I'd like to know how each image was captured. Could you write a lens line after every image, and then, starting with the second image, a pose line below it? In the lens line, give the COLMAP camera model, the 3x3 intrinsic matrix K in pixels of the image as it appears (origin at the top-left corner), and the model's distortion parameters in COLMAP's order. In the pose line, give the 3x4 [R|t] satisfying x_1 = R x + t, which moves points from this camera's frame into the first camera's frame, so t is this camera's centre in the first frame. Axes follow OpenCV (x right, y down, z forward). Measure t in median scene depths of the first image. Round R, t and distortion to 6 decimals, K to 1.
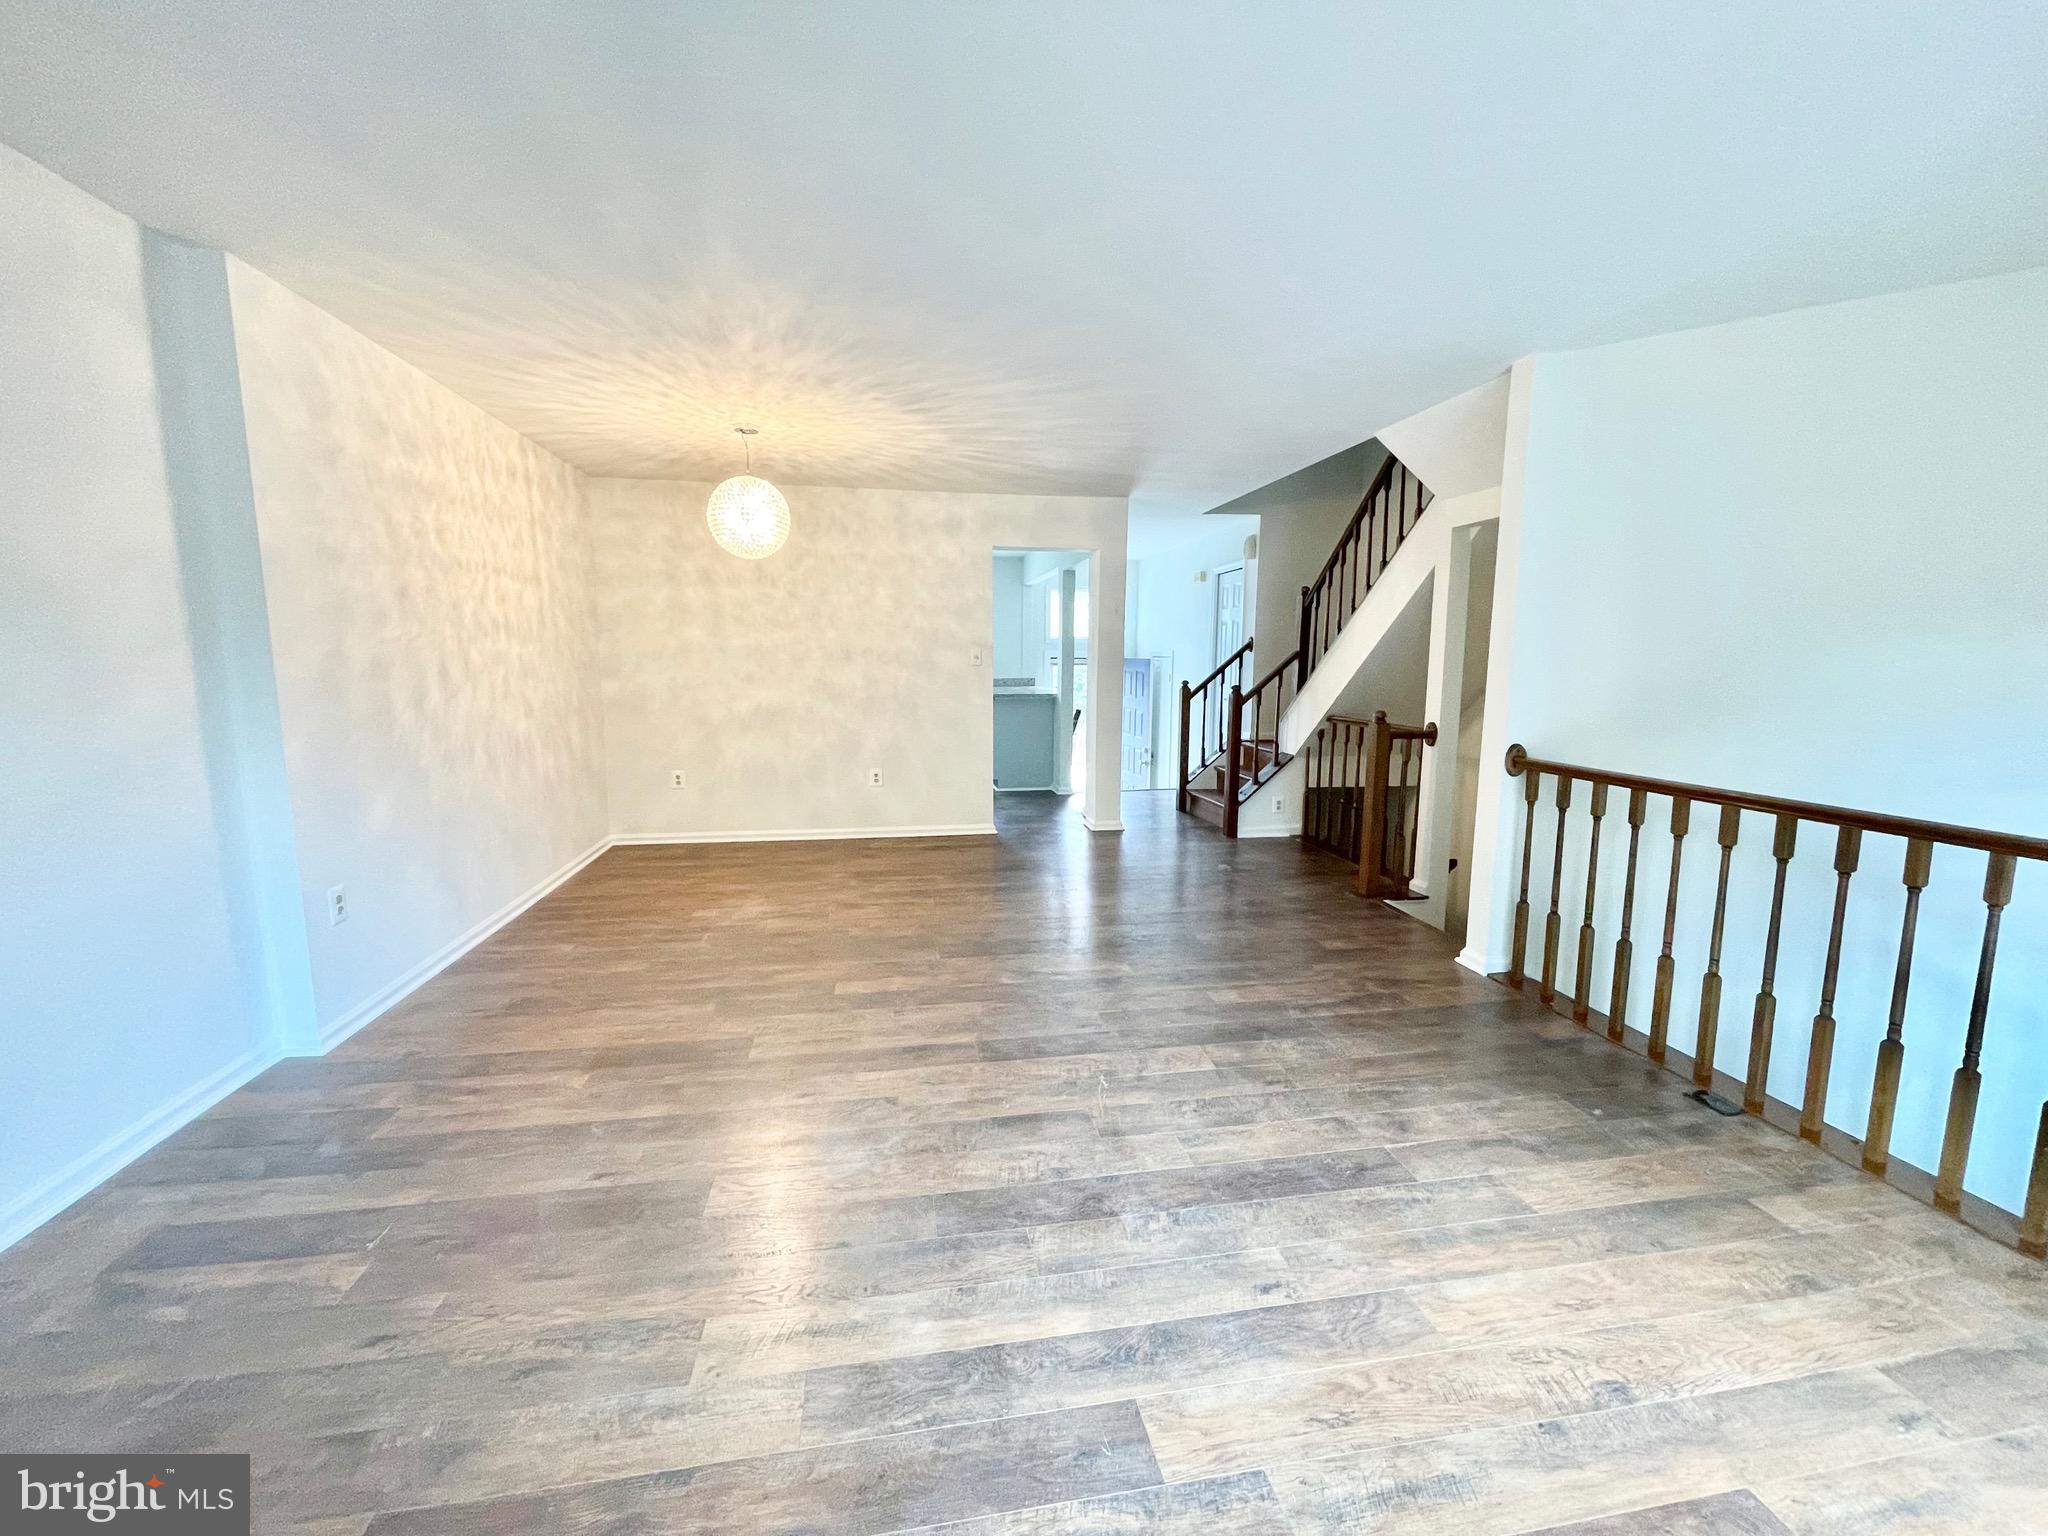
lens RADIAL K [[827.8, 0, 1023.0], [0, 827.8, 767.4], [0, 0, 1]] dist [-0.004026, -0.000335]
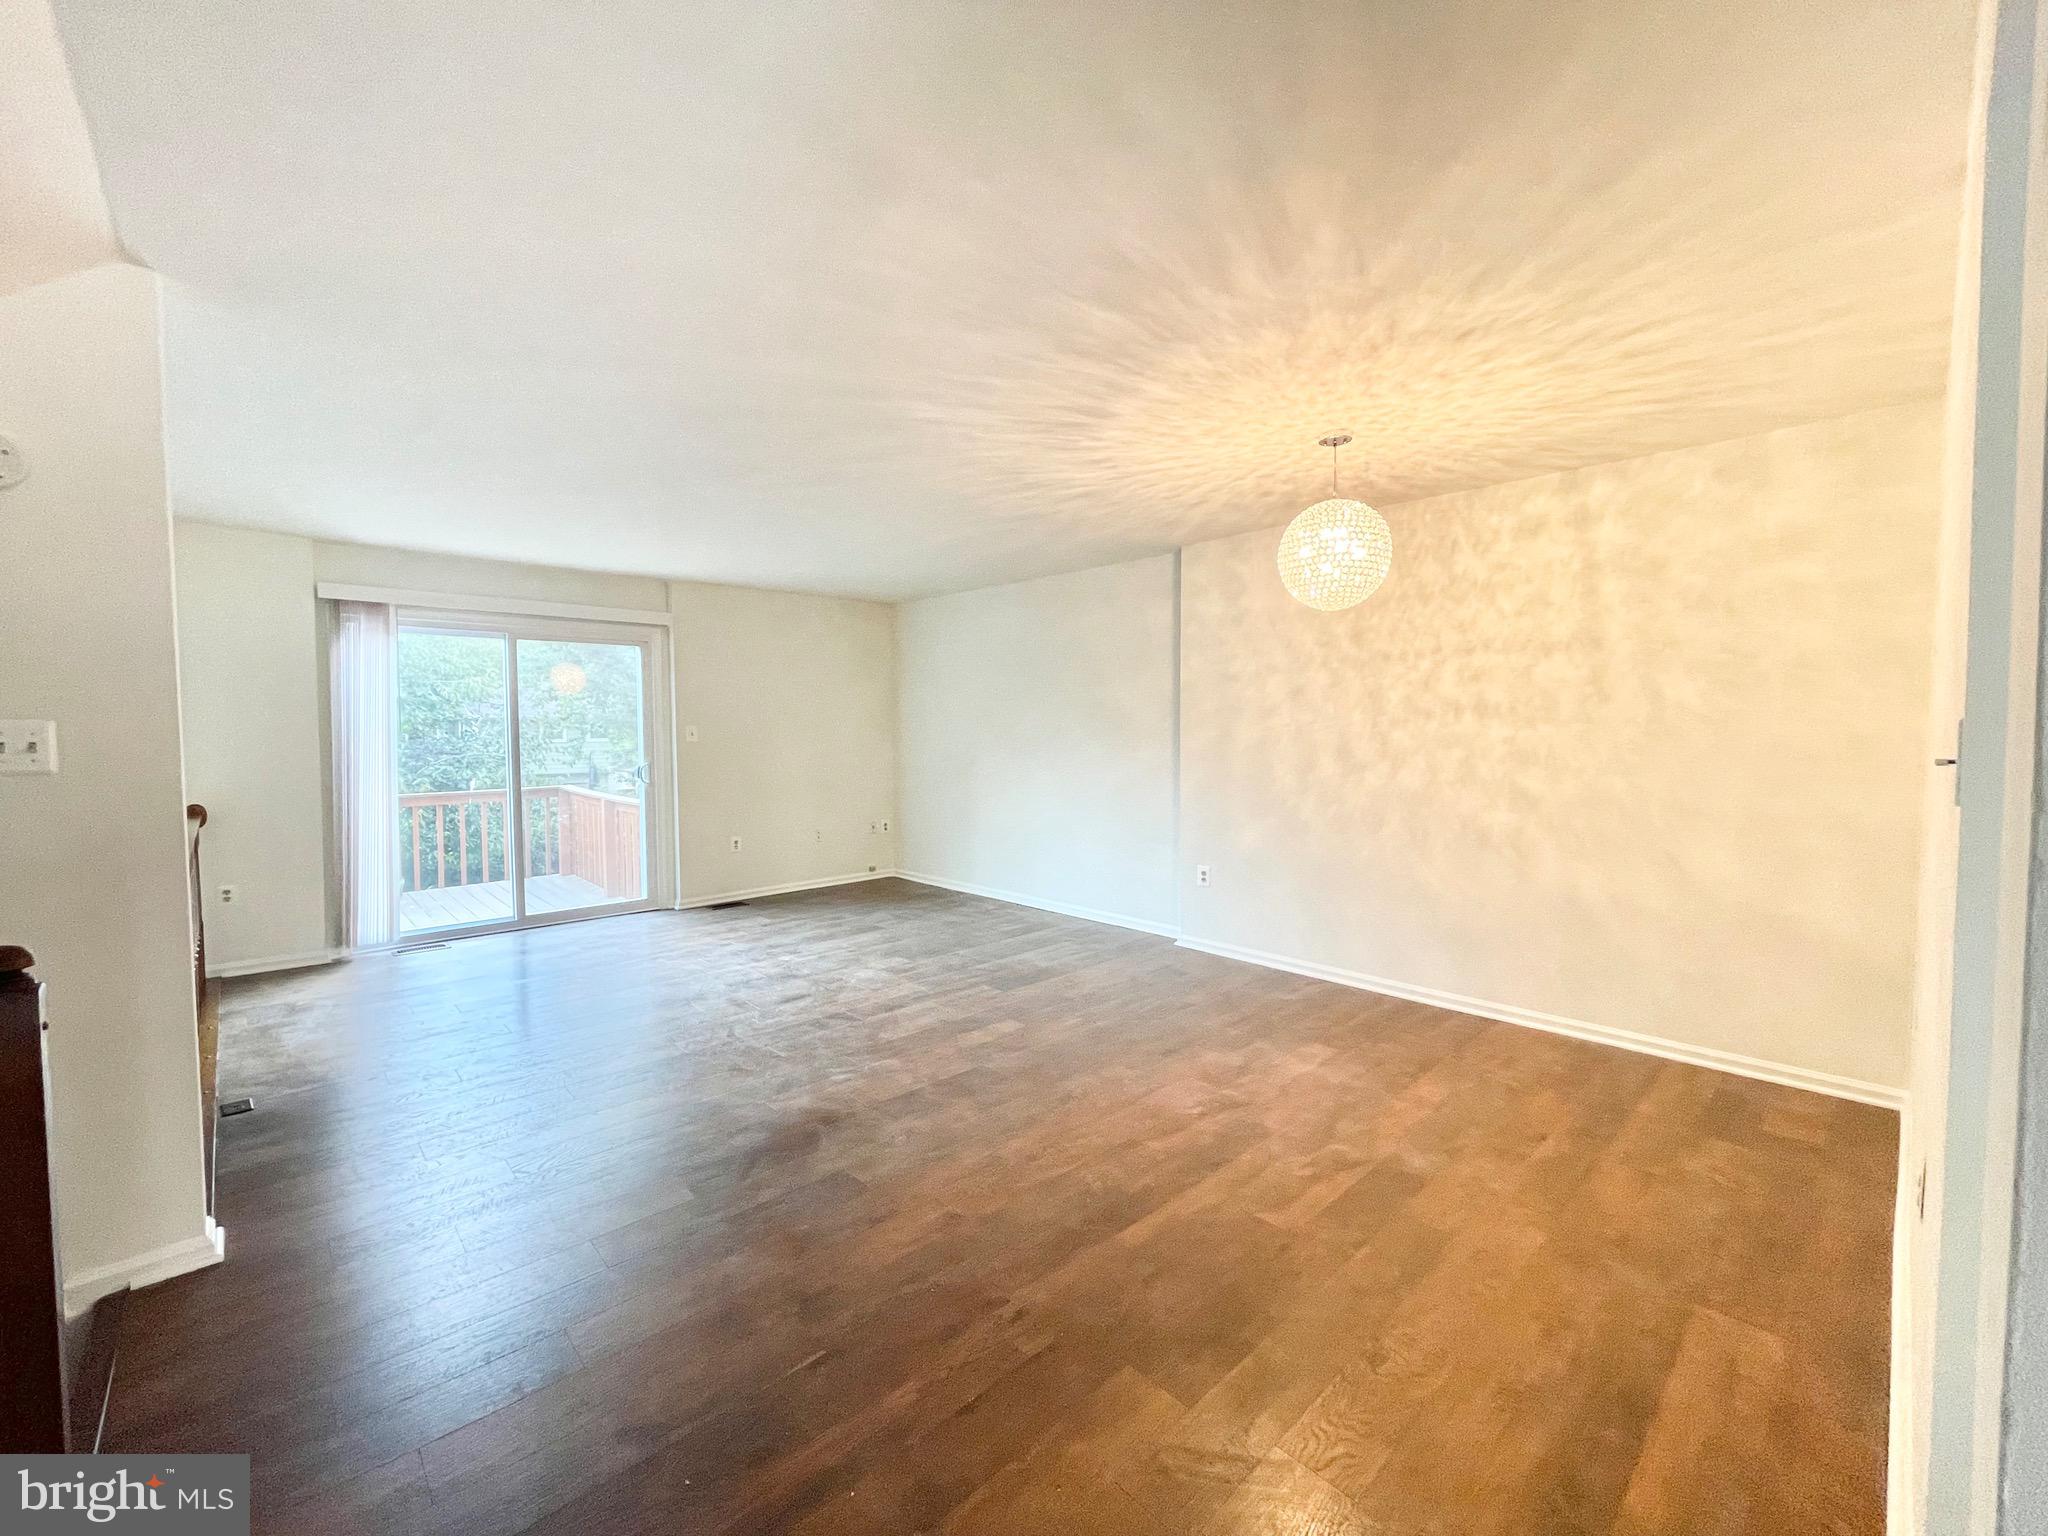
lens RADIAL K [[827.8, 0, 1020.5], [0, 827.8, 757.6], [0, 0, 1]] dist [-0.004026, -0.000335]
pose [[-0.836267, 0.010446, -0.548223, 0.382023], [-0.080633, 0.986606, 0.141799, -0.249310], [0.542361, 0.162786, -0.824224, 1.814791]]
